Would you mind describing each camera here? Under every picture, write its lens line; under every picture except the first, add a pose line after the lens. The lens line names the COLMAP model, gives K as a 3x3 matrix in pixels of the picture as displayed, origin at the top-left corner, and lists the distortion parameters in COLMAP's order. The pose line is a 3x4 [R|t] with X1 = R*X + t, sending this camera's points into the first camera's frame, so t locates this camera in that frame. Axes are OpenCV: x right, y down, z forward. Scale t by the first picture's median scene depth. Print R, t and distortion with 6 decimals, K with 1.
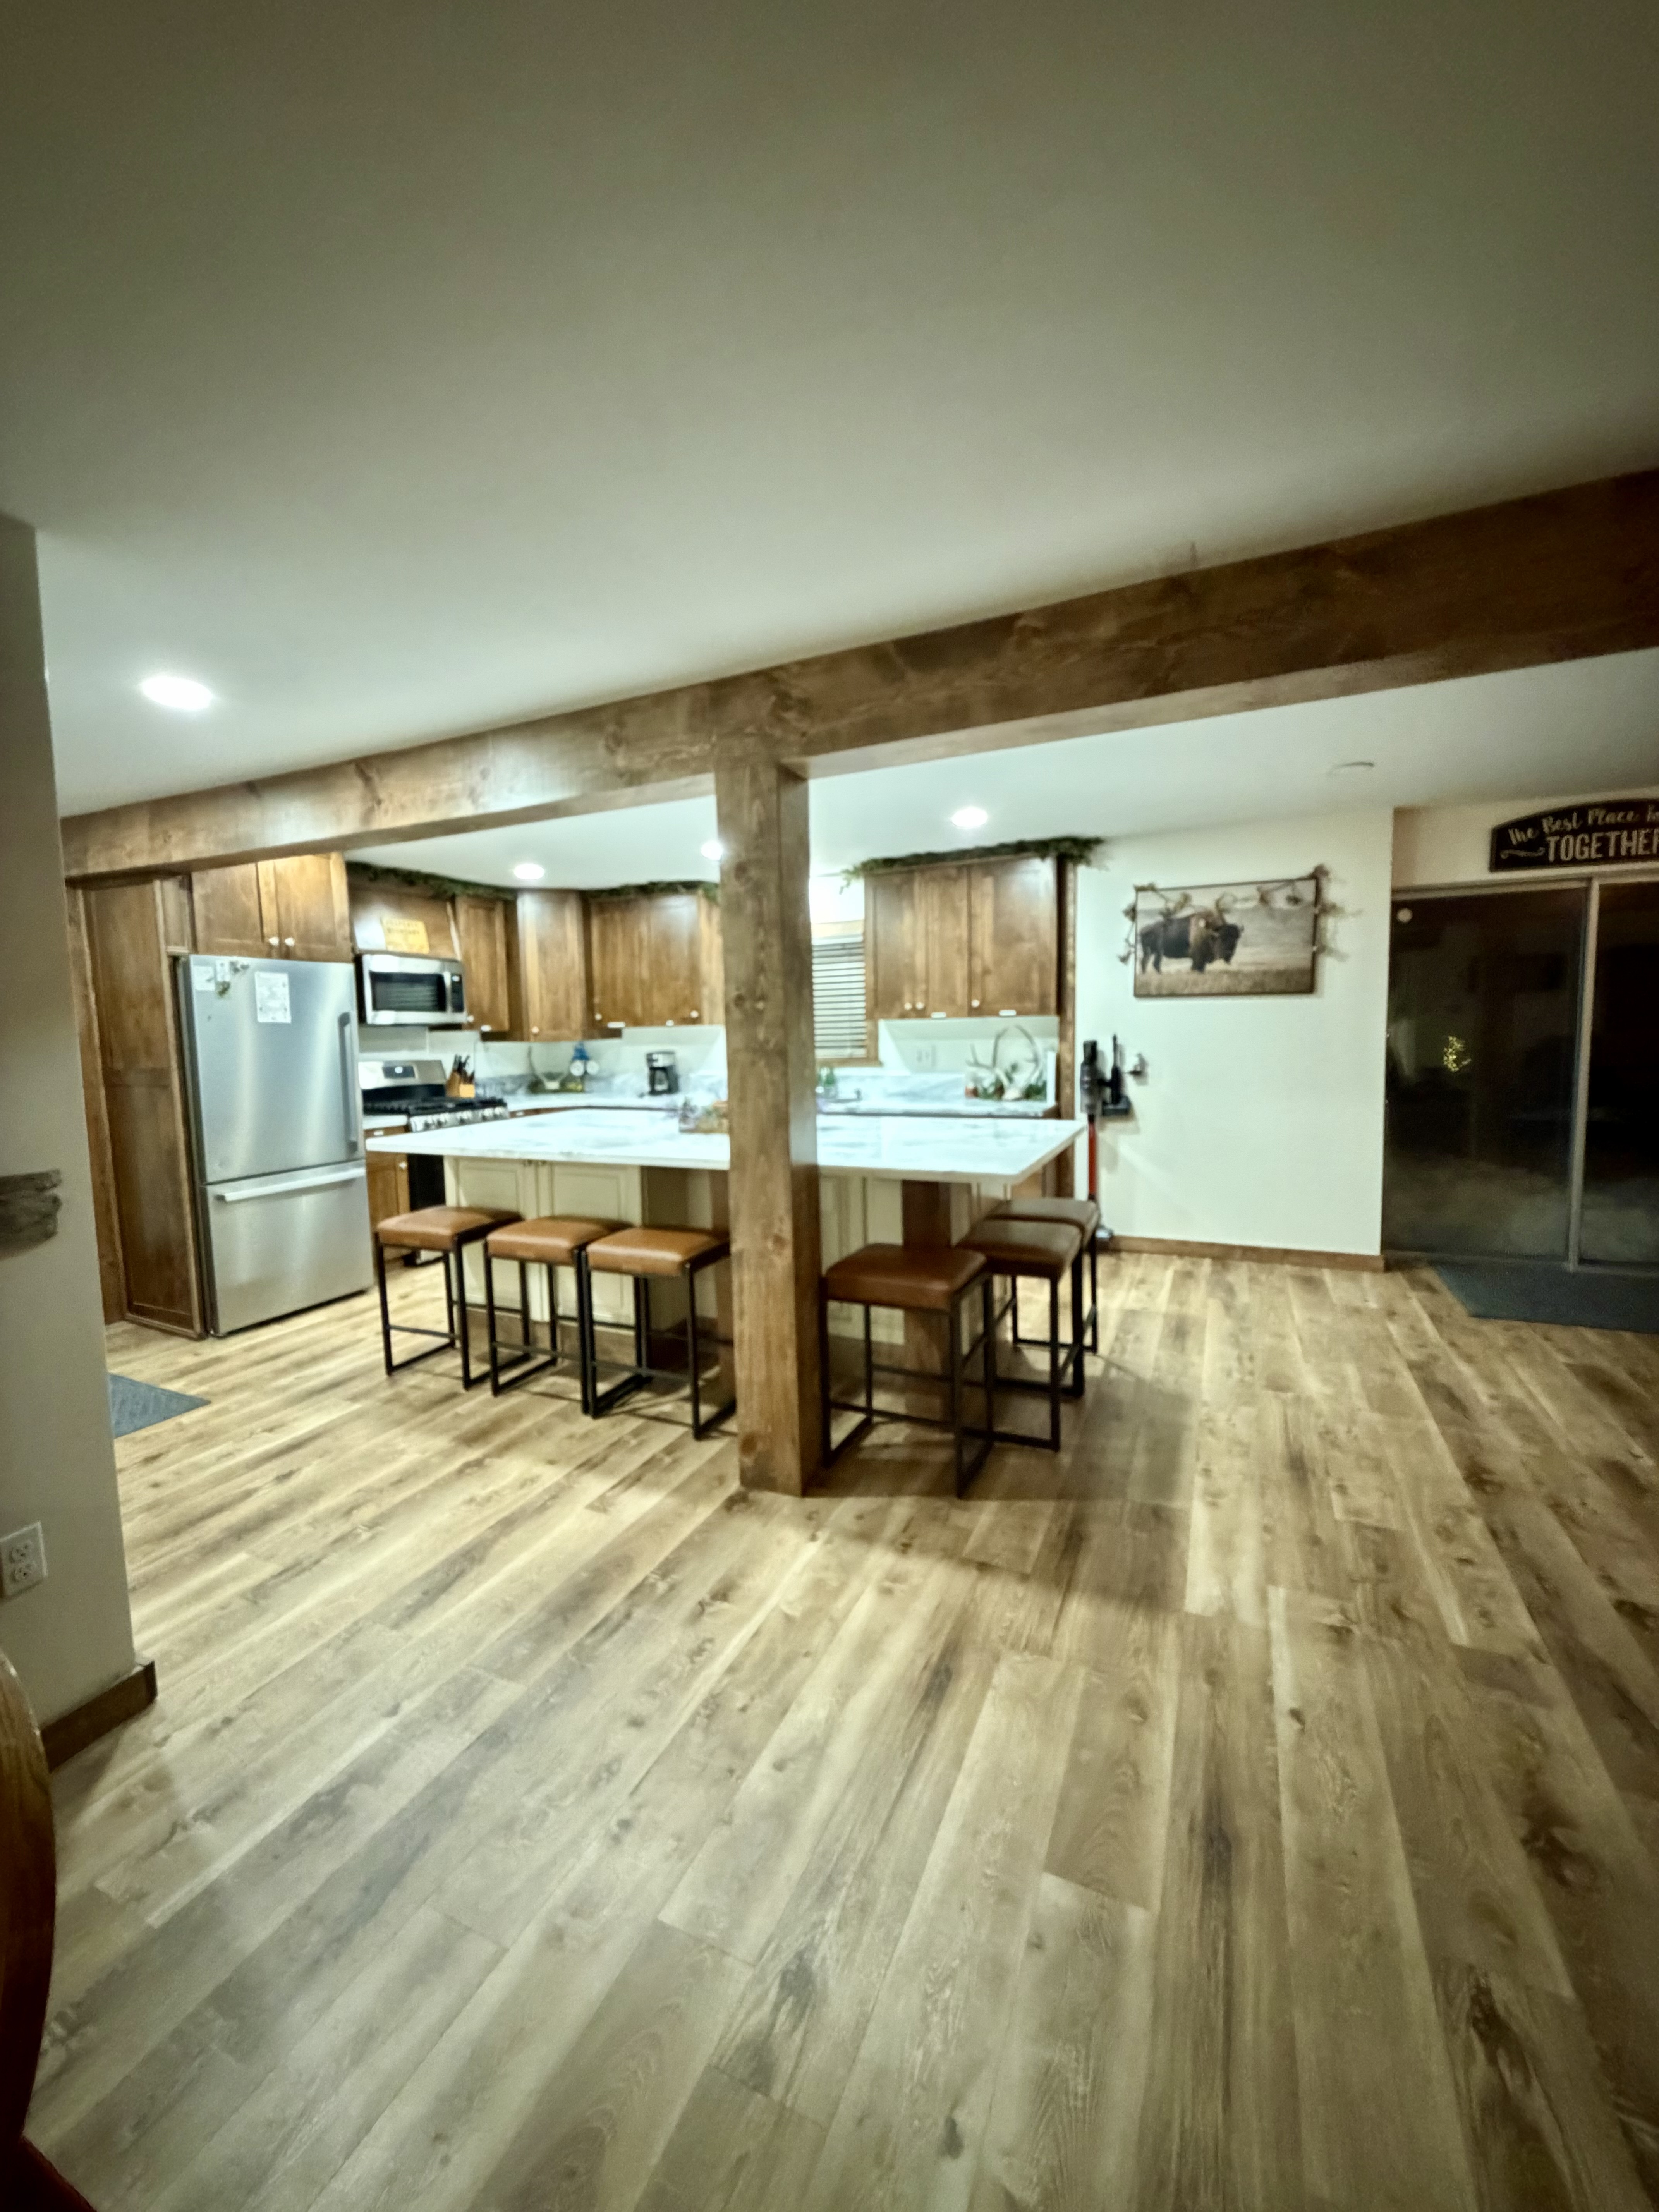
lens RADIAL K [[876.3, 0, 830.8], [0, 876.3, 1105.8], [0, 0, 1]] dist [0.009715, 0.000046]
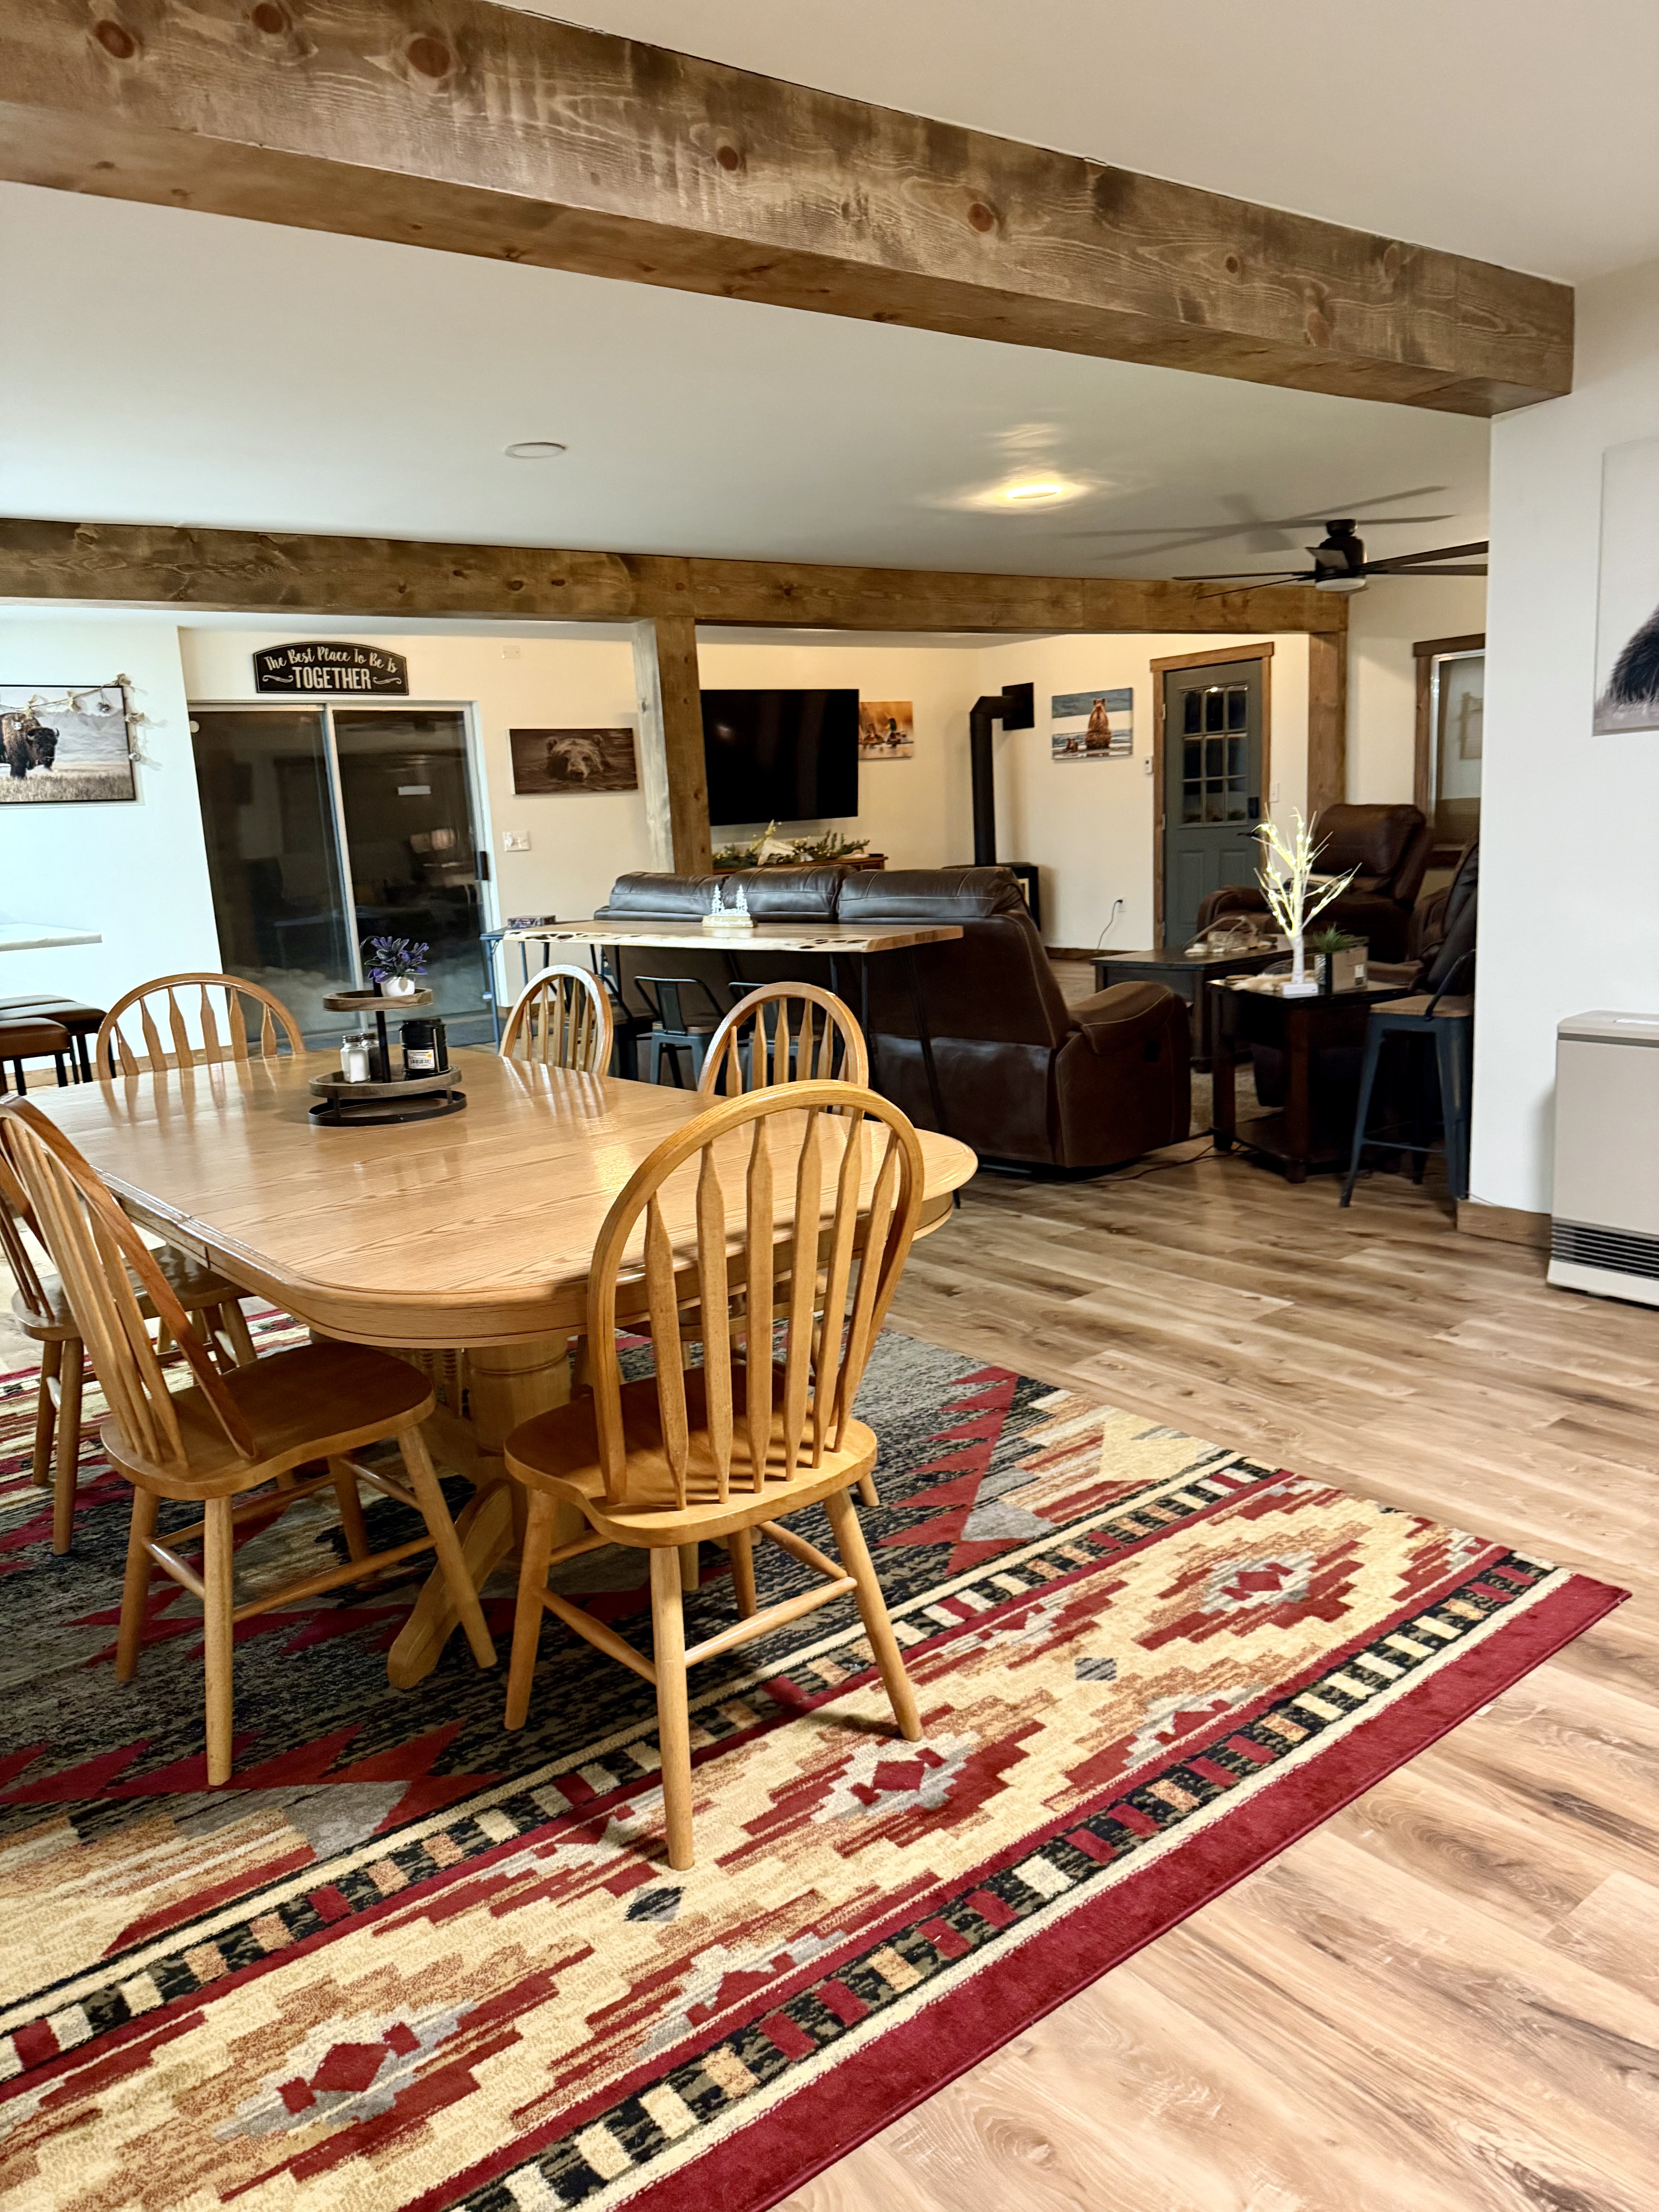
lens RADIAL K [[1577.0, 0, 829.6], [0, 1577.0, 1107.3], [0, 0, 1]] dist [-0.012288, -0.009574]
pose [[0.468817, -0.166094, 0.867539, -0.777714], [0.117152, 0.985177, 0.125308, 0.095204], [-0.875492, 0.042888, 0.481326, -0.614235]]
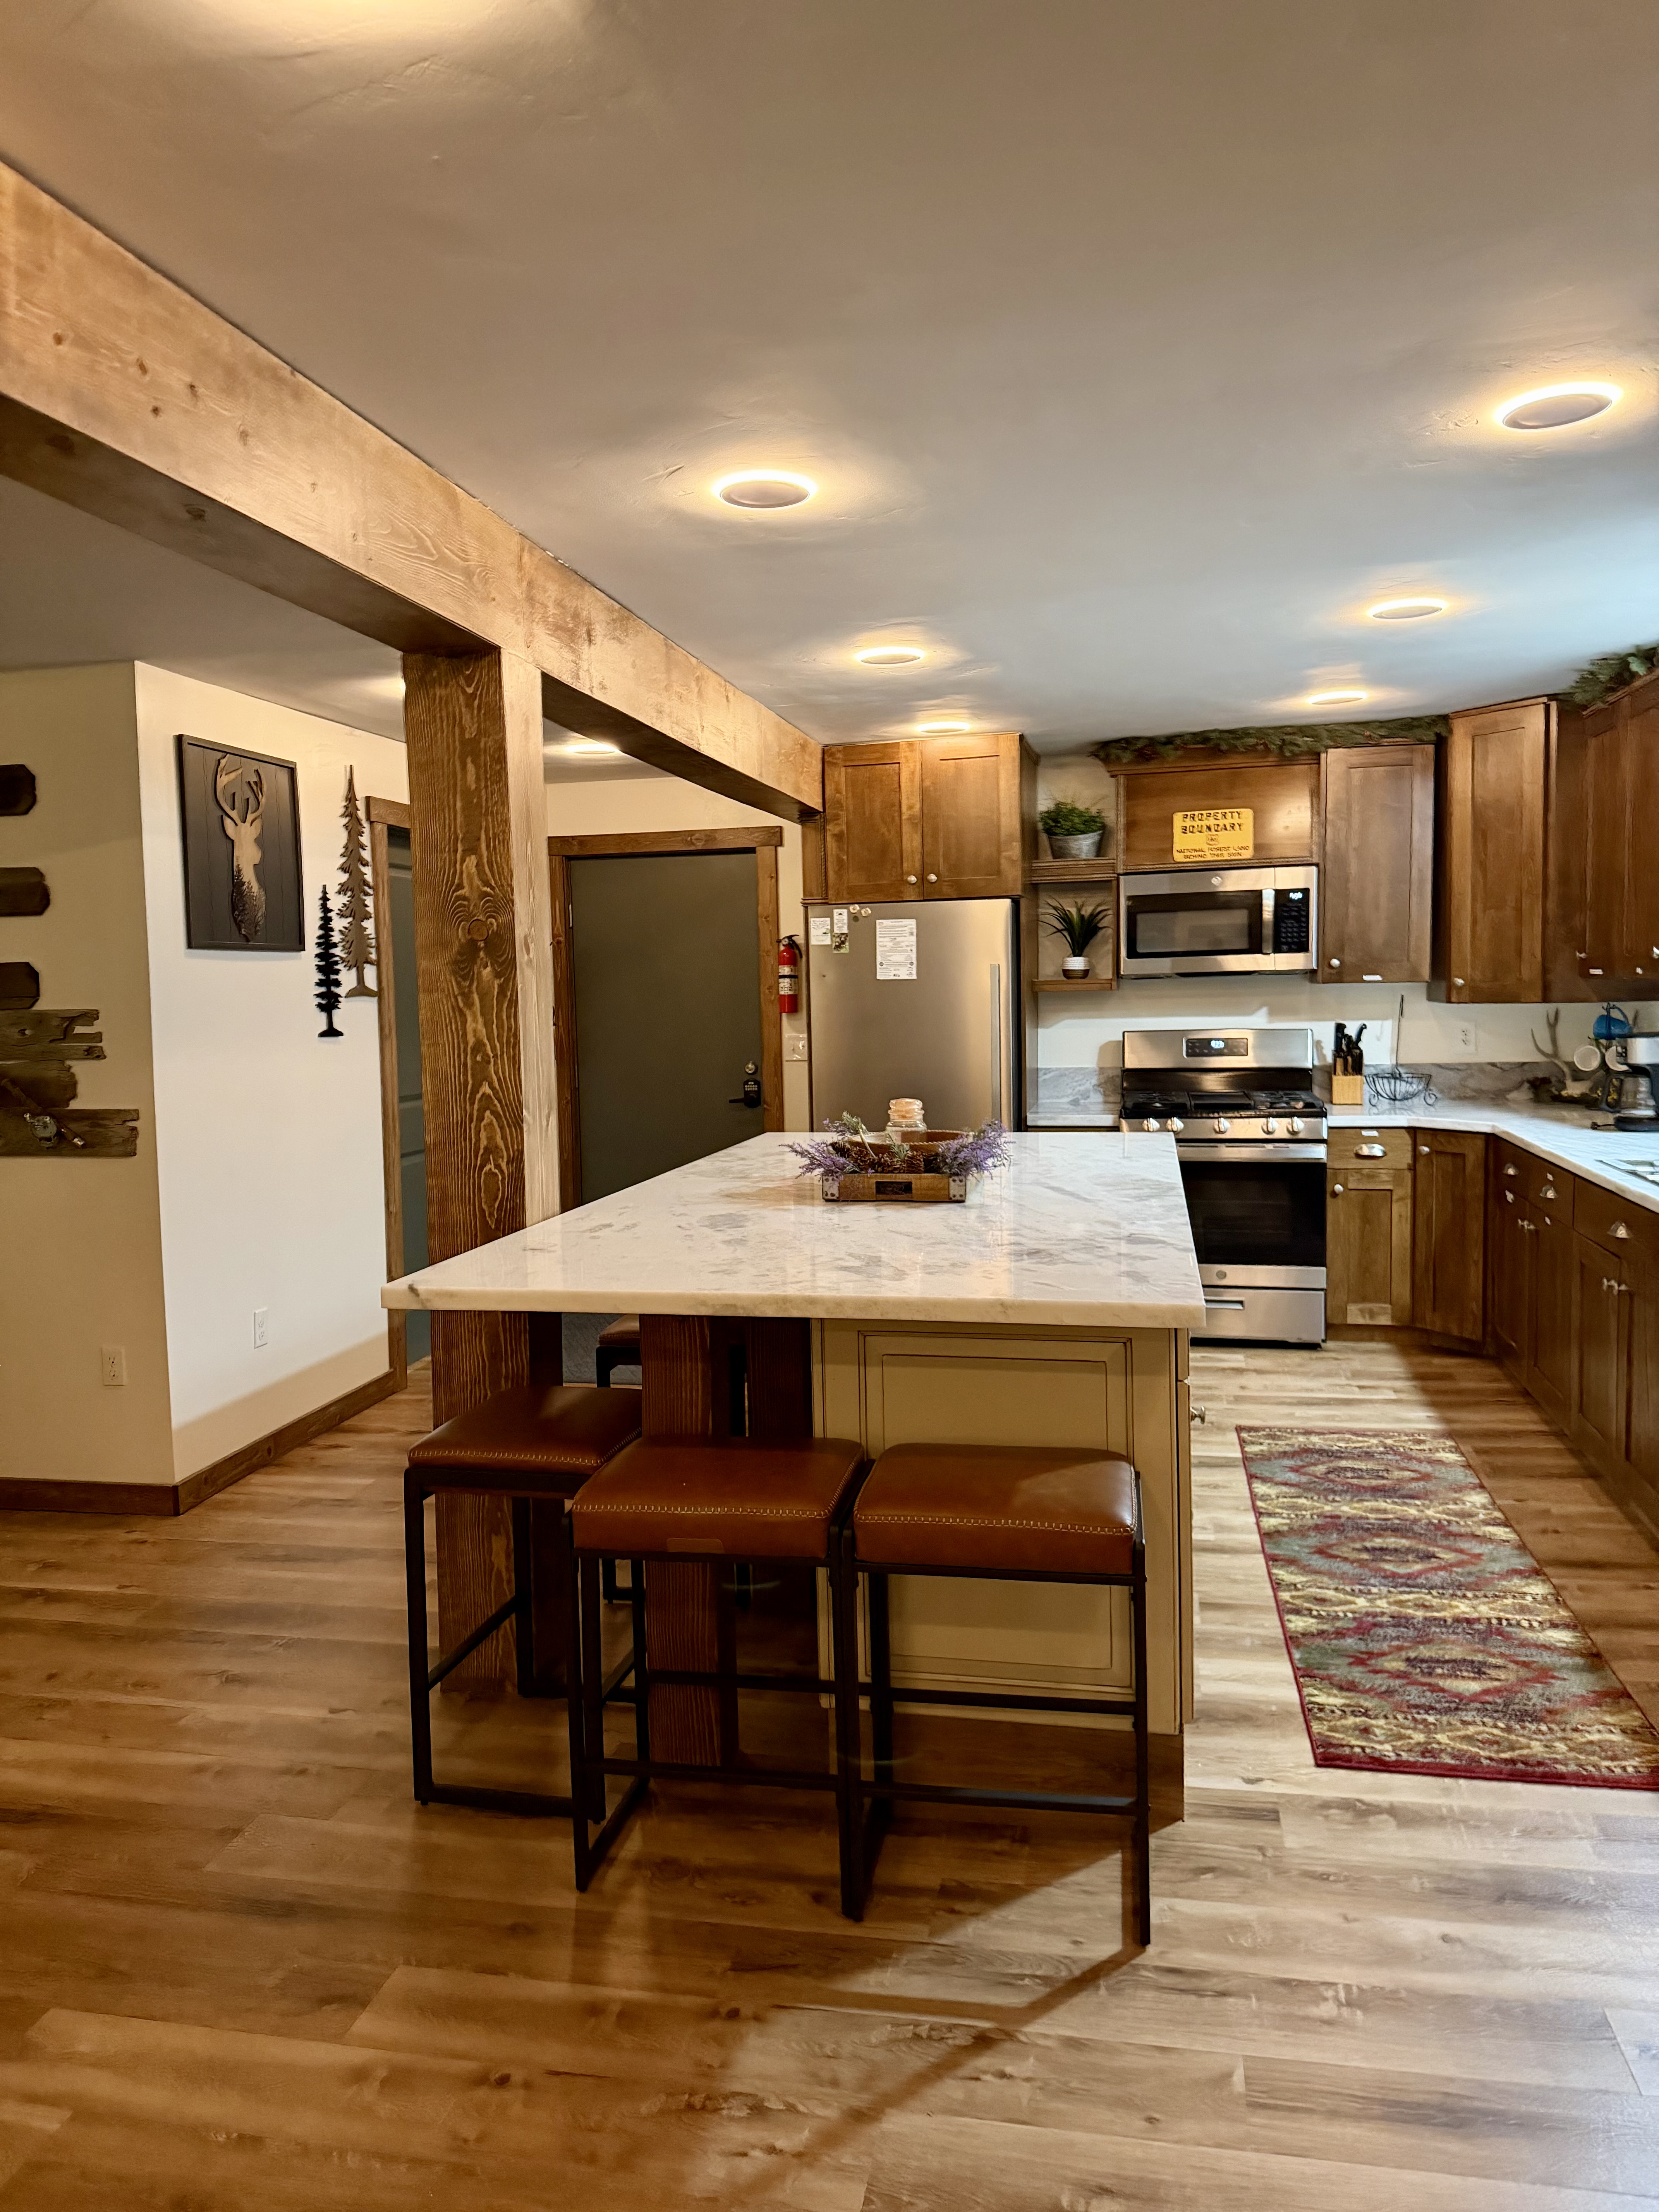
lens RADIAL K [[1577.0, 0, 824.7], [0, 1577.0, 1105.0], [0, 0, 1]] dist [-0.012288, -0.009574]
pose [[0.210367, 0.081558, -0.974215, 0.088298], [-0.067646, 0.995340, 0.068719, -0.008862], [0.975279, 0.051445, 0.214903, 0.073713]]
